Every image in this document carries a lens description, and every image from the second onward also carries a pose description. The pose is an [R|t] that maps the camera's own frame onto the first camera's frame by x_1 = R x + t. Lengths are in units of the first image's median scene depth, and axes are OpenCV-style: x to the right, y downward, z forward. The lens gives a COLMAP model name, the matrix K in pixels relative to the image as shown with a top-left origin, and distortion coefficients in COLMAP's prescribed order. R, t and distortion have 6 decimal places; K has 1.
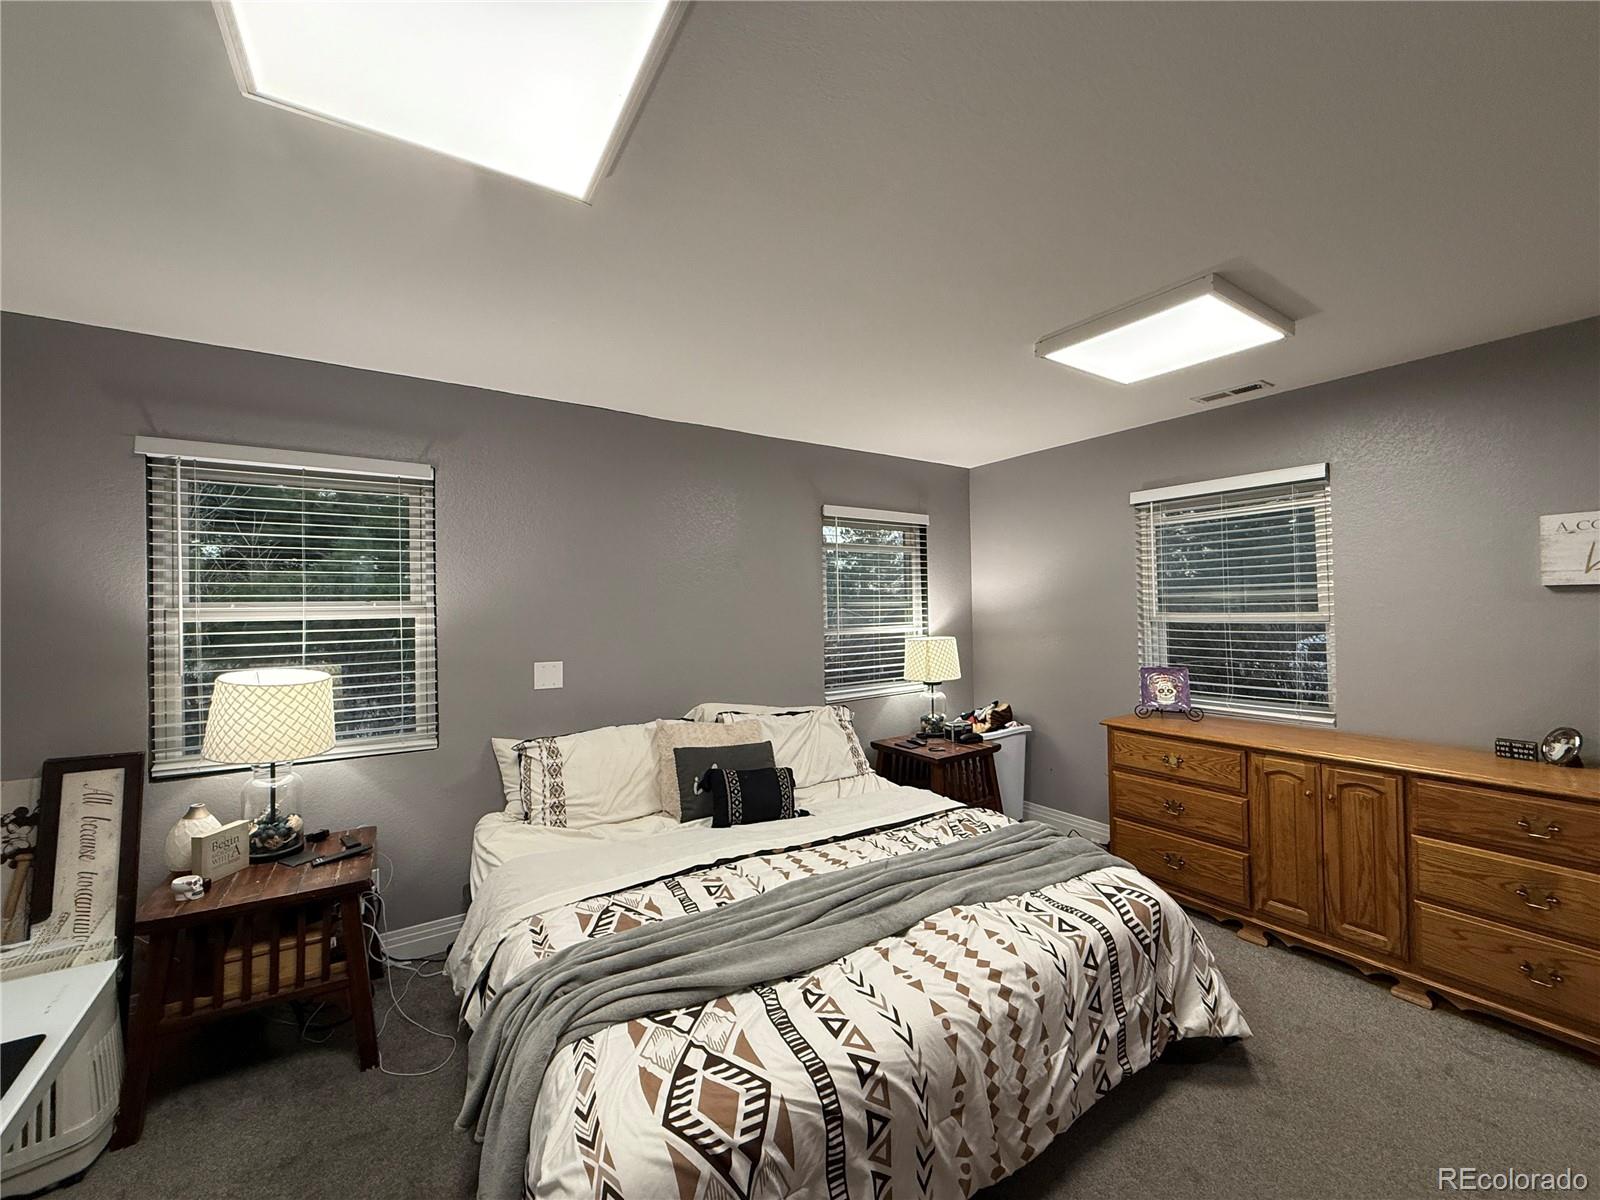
lens RADIAL K [[633.7, 0, 798.5], [0, 633.7, 599.5], [0, 0, 1]] dist [-0.000734, 0.000214]
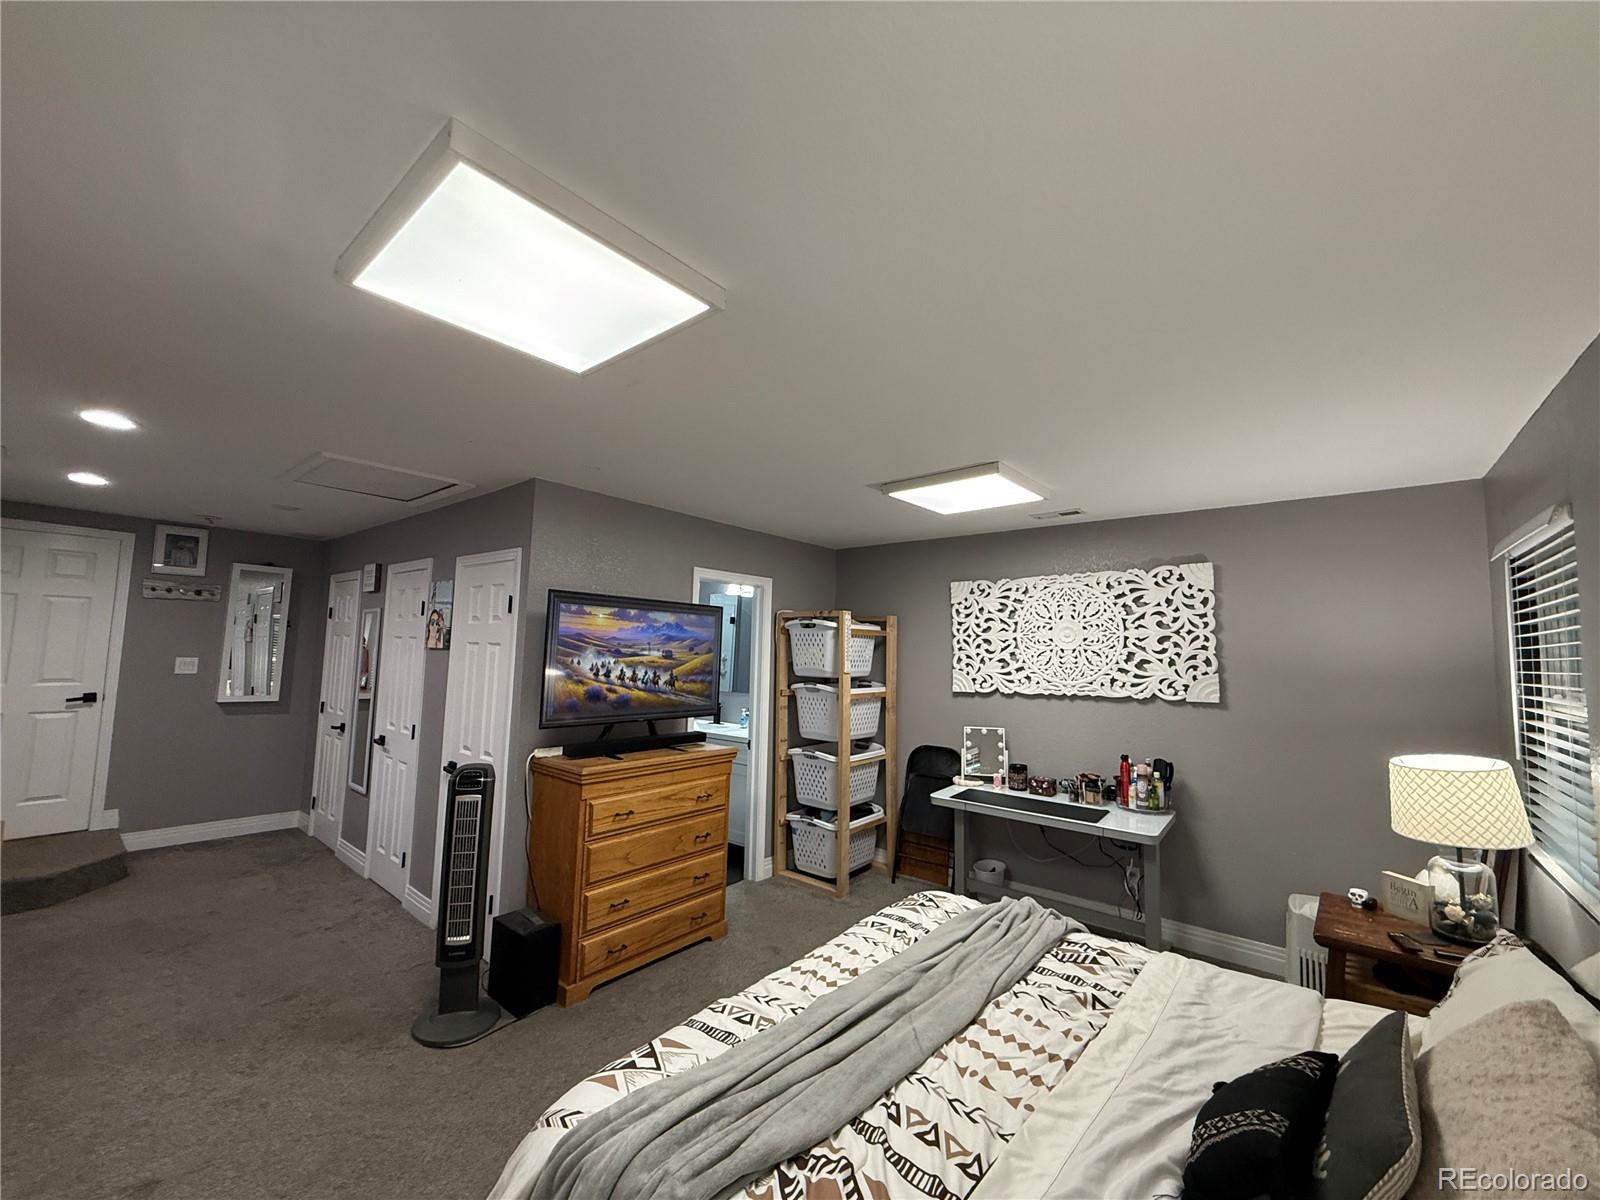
lens RADIAL K [[633.7, 0, 799.4], [0, 633.7, 603.2], [0, 0, 1]] dist [-0.000734, 0.000214]
pose [[-0.958069, -0.031465, -0.284805, 0.487291], [-0.008634, 0.996671, -0.081066, -0.045492], [0.286408, -0.075208, -0.955151, 1.652710]]
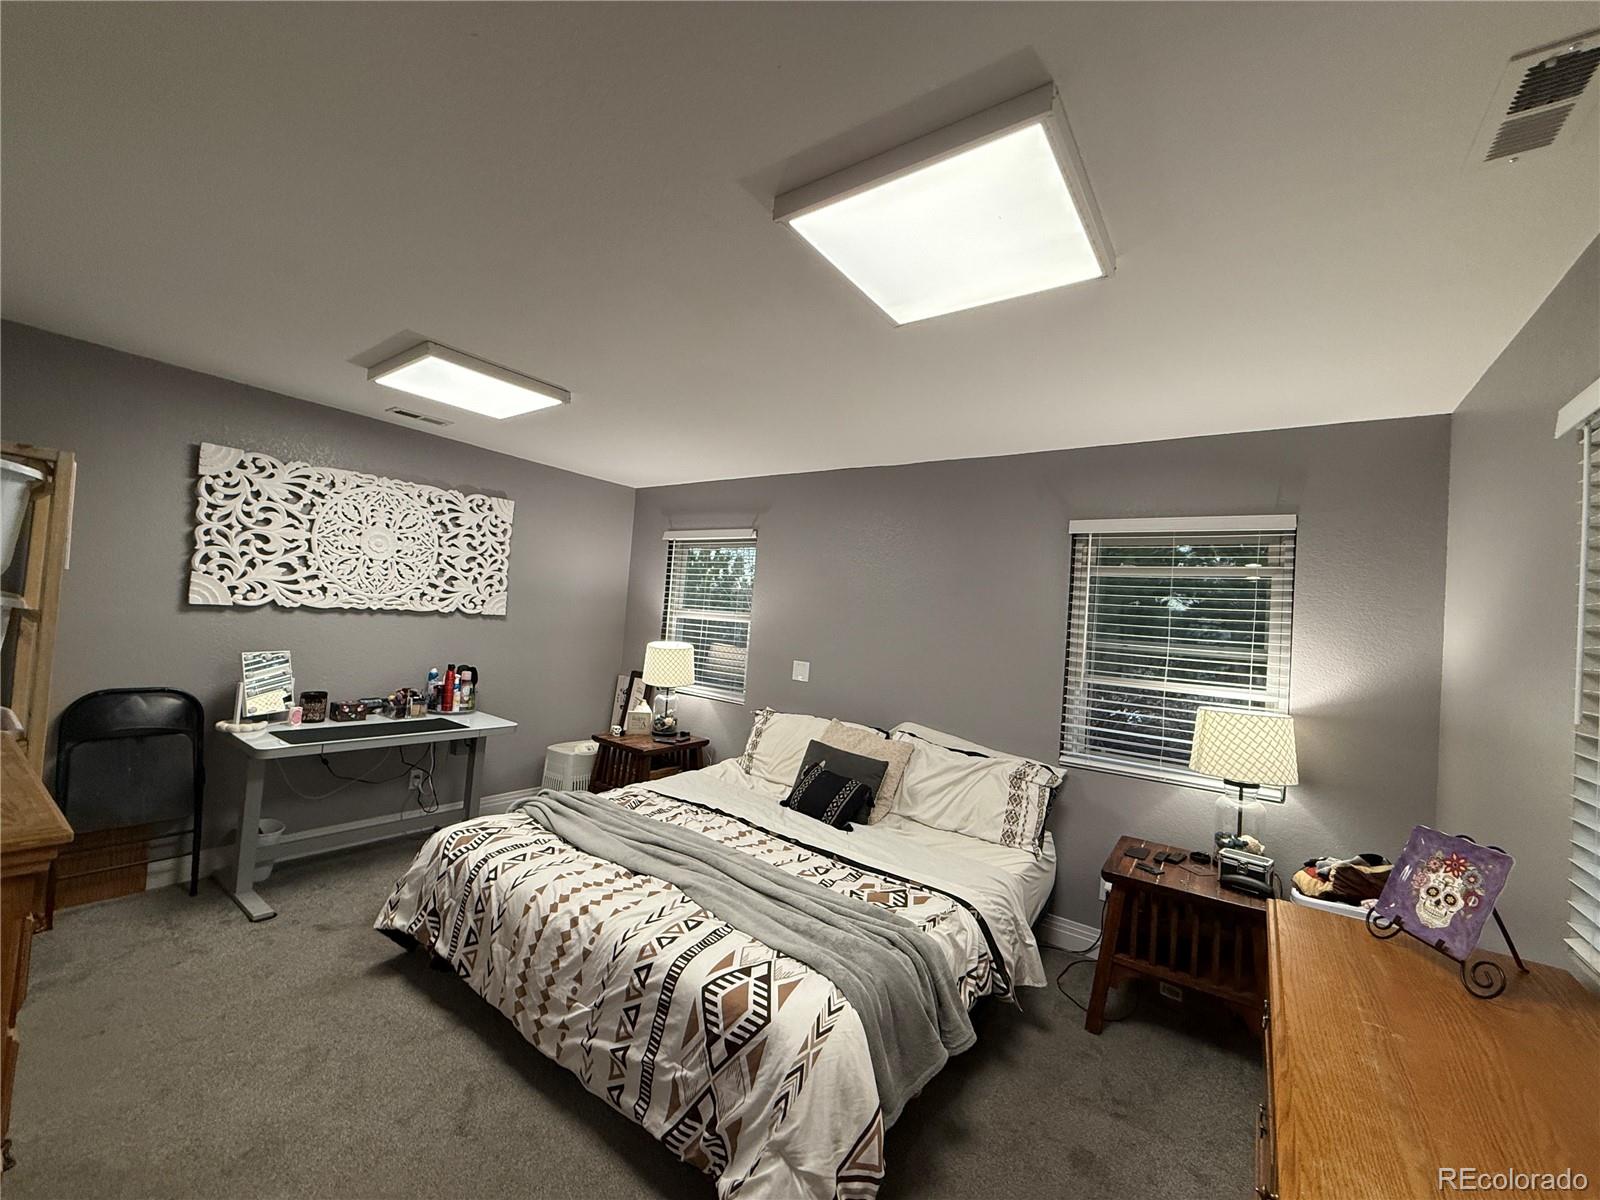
lens RADIAL K [[633.7, 0, 799.9], [0, 633.7, 600.4], [0, 0, 1]] dist [-0.000734, 0.000214]
pose [[0.352737, 0.007572, -0.935692, 1.135970], [-0.070592, 0.997333, -0.018541, -0.010065], [0.933056, 0.072592, 0.352330, 0.645303]]
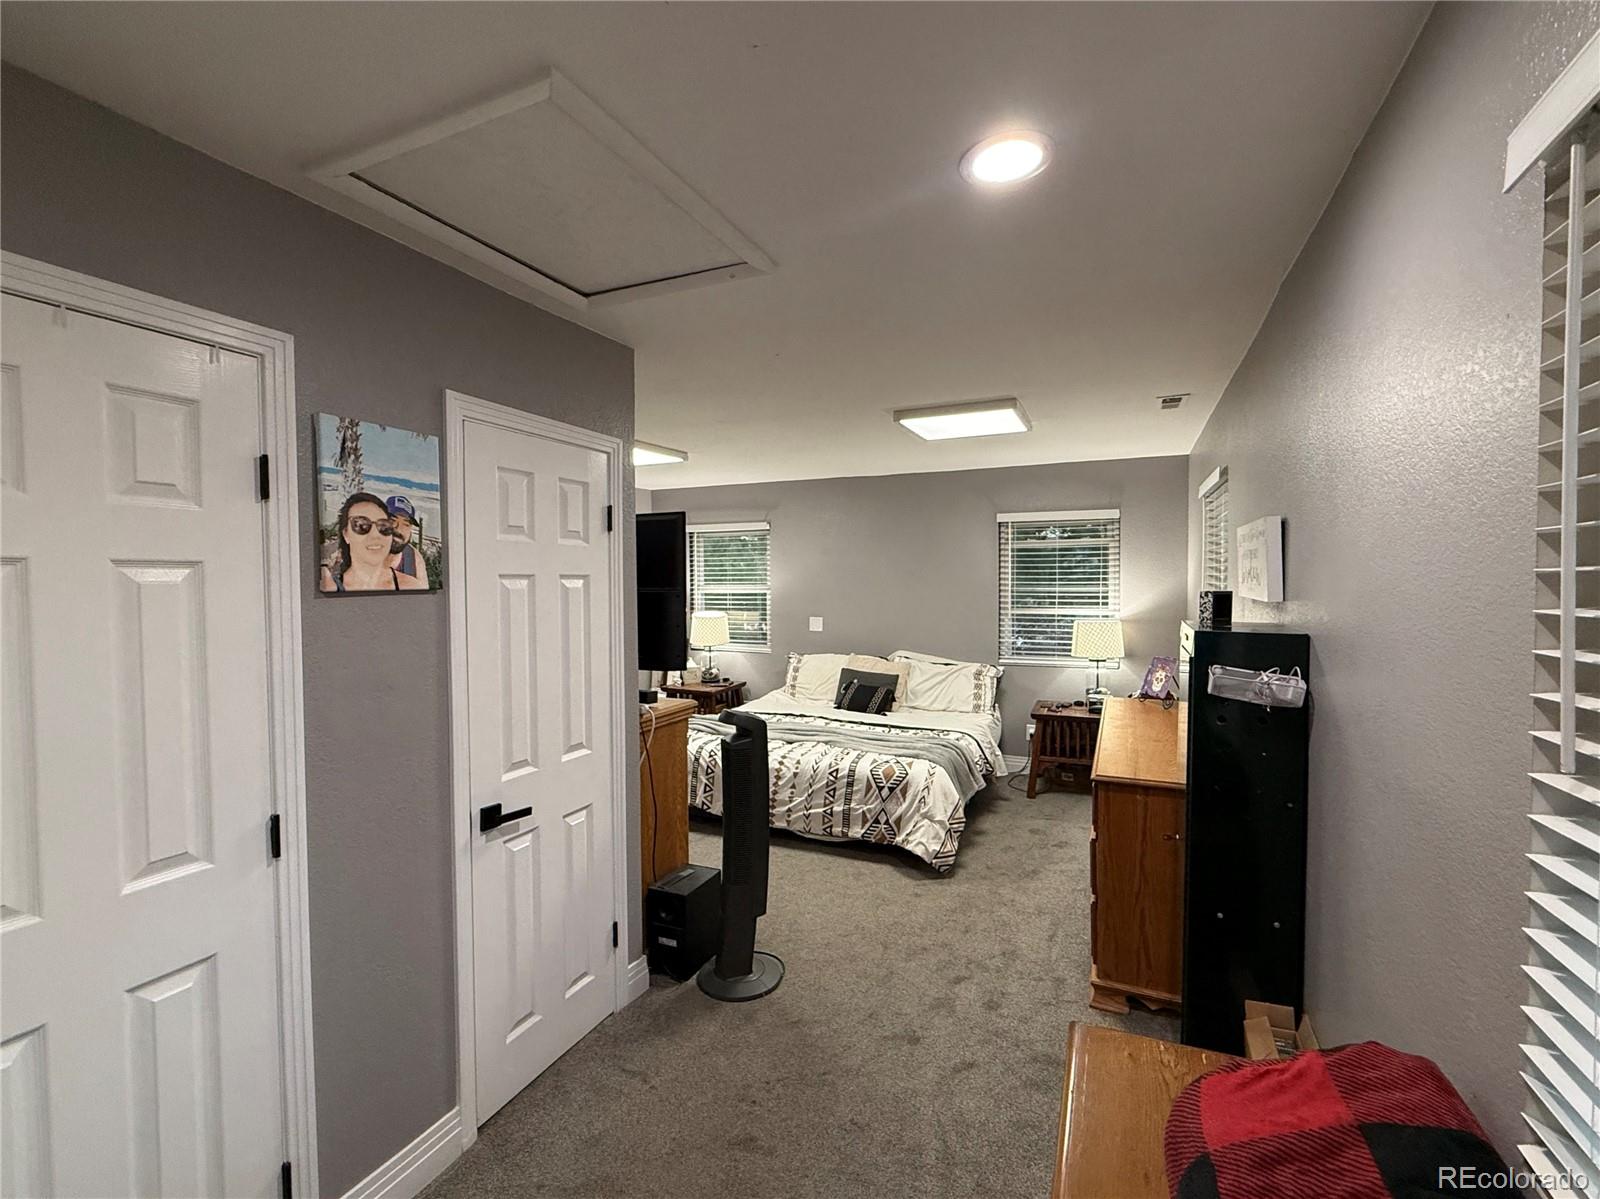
lens RADIAL K [[708.2, 0, 802.4], [0, 708.2, 597.1], [0, 0, 1]] dist [0.001349, -0.000023]
pose [[0.530114, 0.035117, -0.847199, 1.782860], [0.006914, 0.998930, 0.045733, -0.077314], [0.847898, -0.030101, 0.529304, -0.210170]]
